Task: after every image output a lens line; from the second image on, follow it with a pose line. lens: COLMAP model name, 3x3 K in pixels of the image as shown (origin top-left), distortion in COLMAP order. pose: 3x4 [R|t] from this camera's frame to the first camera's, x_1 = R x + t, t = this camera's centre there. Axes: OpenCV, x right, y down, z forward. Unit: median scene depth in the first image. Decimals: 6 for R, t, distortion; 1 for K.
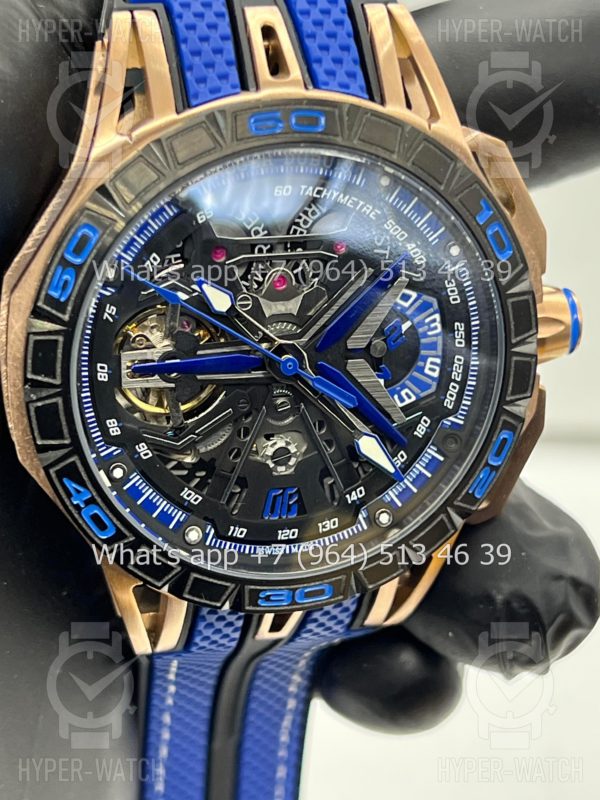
lens RADIAL K [[1919.0, 0, 294.7], [0, 1919.0, 414.0], [0, 0, 1]] dist [0.227042, 0.000000]
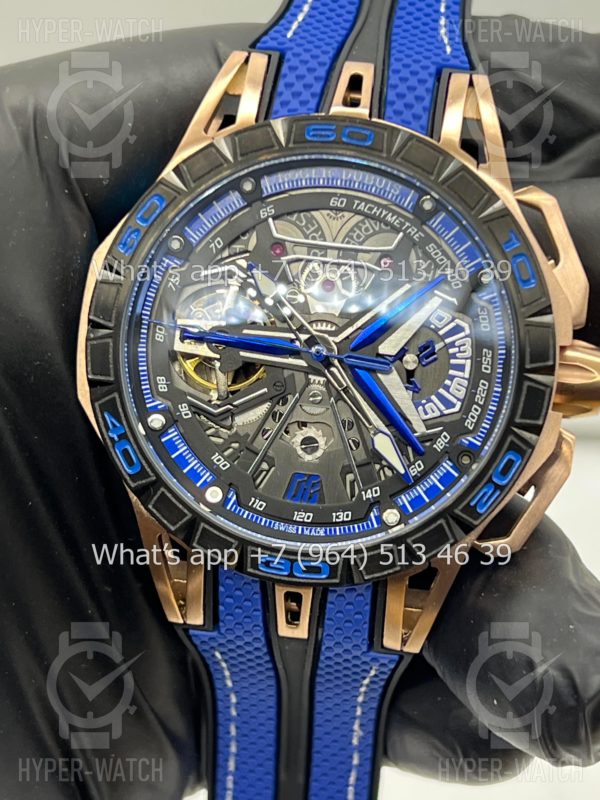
lens RADIAL K [[1919.0, 0, 292.9], [0, 1919.0, 409.6], [0, 0, 1]] dist [0.227042, 0.000000]
pose [[0.930143, 0.123737, -0.345721, 0.369044], [-0.214519, 0.947249, -0.238119, 0.271762], [0.298020, 0.295648, 0.907621, -0.014586]]
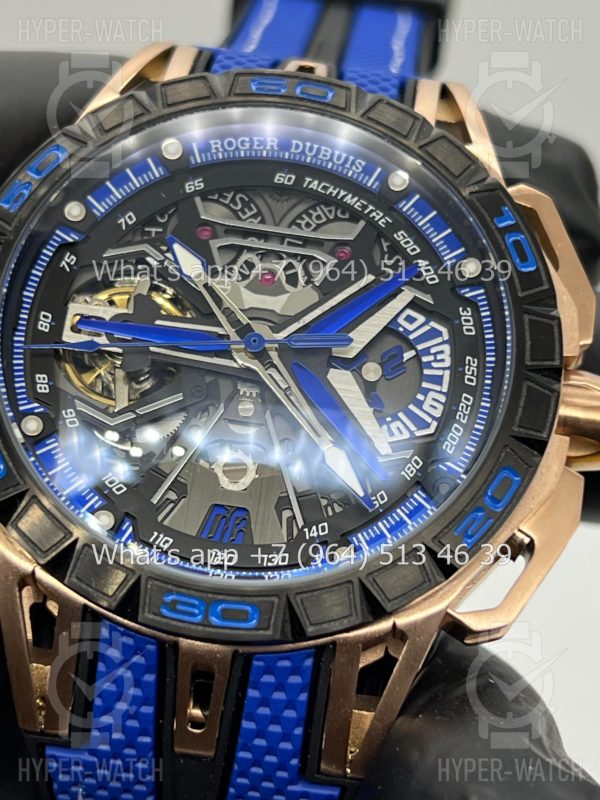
lens RADIAL K [[1919.0, 0, 289.5], [0, 1919.0, 411.1], [0, 0, 1]] dist [0.227042, 0.000000]
pose [[0.957451, 0.052516, -0.283779, 0.252663], [-0.216996, 0.779273, -0.587917, 0.490043], [0.190266, 0.624480, 0.757511, 0.364379]]
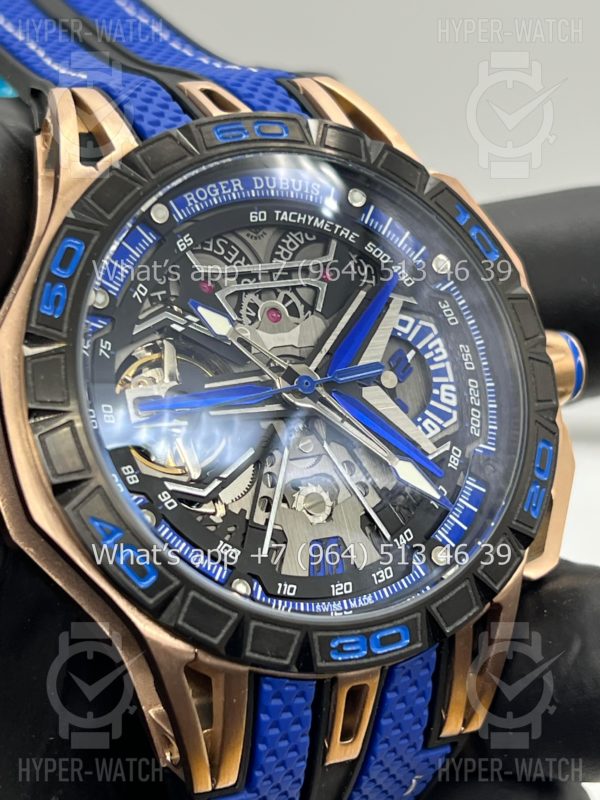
lens RADIAL K [[1919.0, 0, 304.8], [0, 1919.0, 402.5], [0, 0, 1]] dist [0.227042, 0.000000]
pose [[0.968260, -0.171149, 0.182156, -0.168008], [0.236896, 0.860803, -0.450442, 0.387044], [-0.079708, 0.479297, 0.874026, 0.199042]]
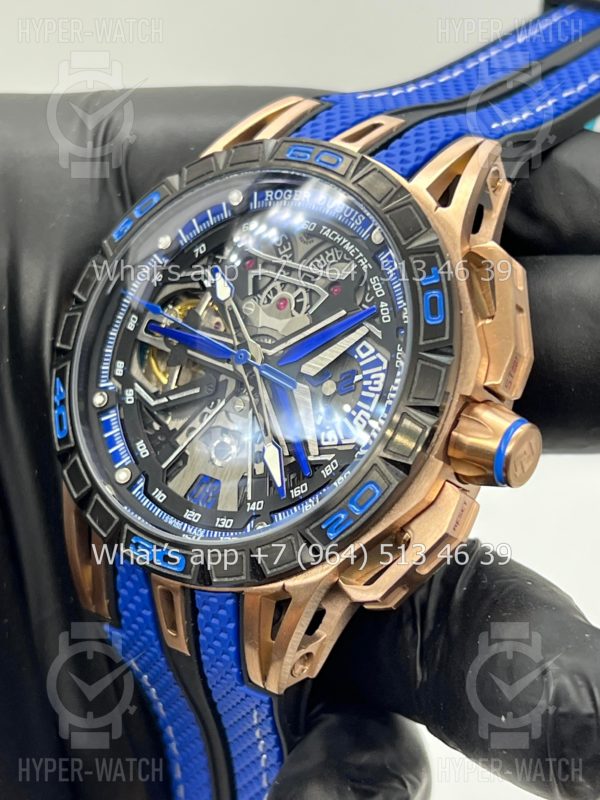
lens RADIAL K [[1919.0, 0, 272.1], [0, 1919.0, 398.5], [0, 0, 1]] dist [0.227042, 0.000000]
pose [[0.629046, 0.194488, -0.752646, 0.850541], [-0.554739, 0.790570, -0.259352, 0.273124], [0.544579, 0.580667, 0.605194, 0.330214]]
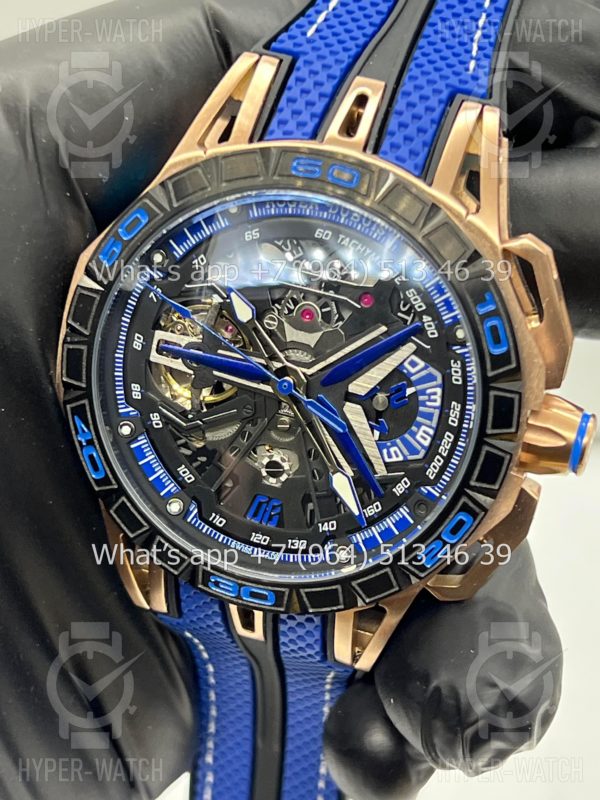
lens RADIAL K [[1919.0, 0, 292.7], [0, 1919.0, 413.6], [0, 0, 1]] dist [0.227042, 0.000000]
pose [[0.849667, 0.296567, -0.436021, 0.482292], [-0.336721, 0.941472, -0.015804, 0.005947], [0.405814, 0.160246, 0.899798, 0.000460]]
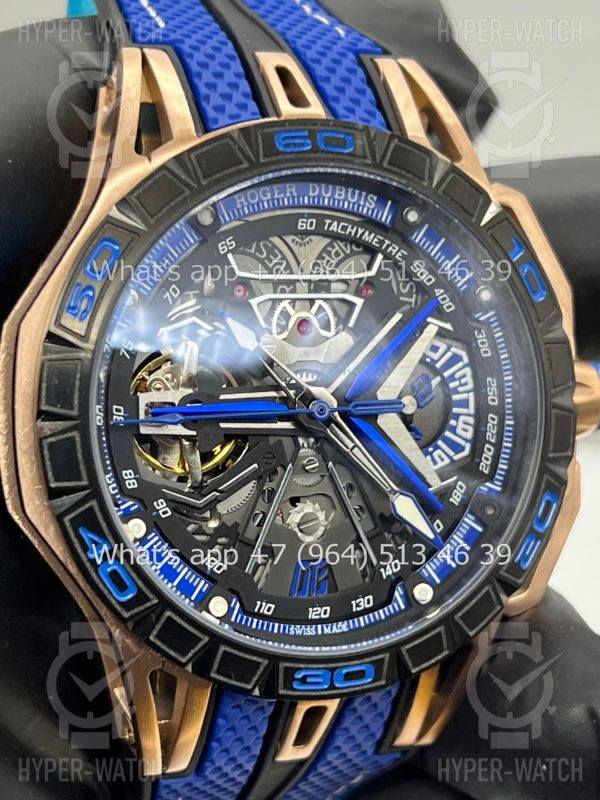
lens RADIAL K [[1919.0, 0, 297.0], [0, 1919.0, 403.7], [0, 0, 1]] dist [0.227042, 0.000000]
pose [[0.993396, -0.020766, 0.112839, -0.114513], [0.050594, 0.961985, -0.268376, 0.212174], [-0.102976, 0.272312, 0.956683, 0.123344]]
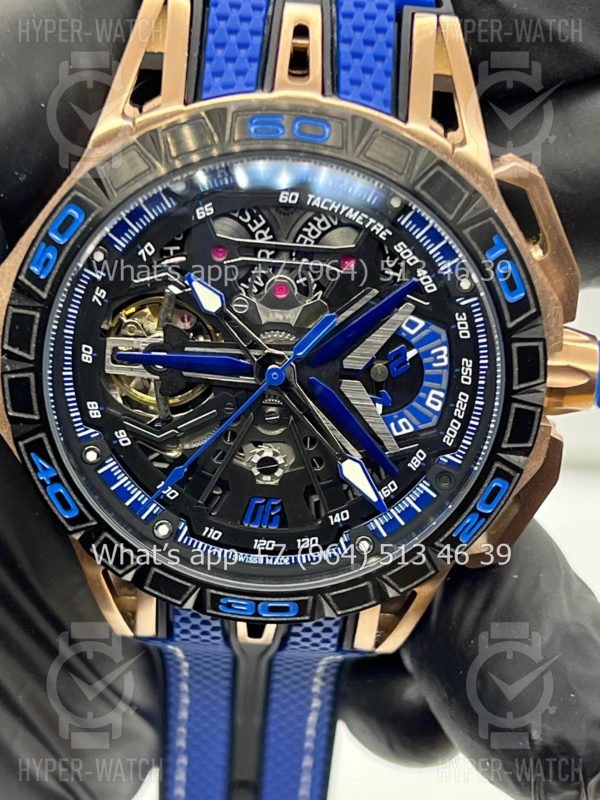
lens RADIAL K [[1919.0, 0, 305.5], [0, 1919.0, 443.3], [0, 0, 1]] dist [0.227042, 0.000000]
pose [[0.961639, 0.165688, -0.218627, 0.226364], [-0.155017, 0.985757, 0.065213, -0.056616], [0.226319, -0.028821, 0.973627, 0.053393]]
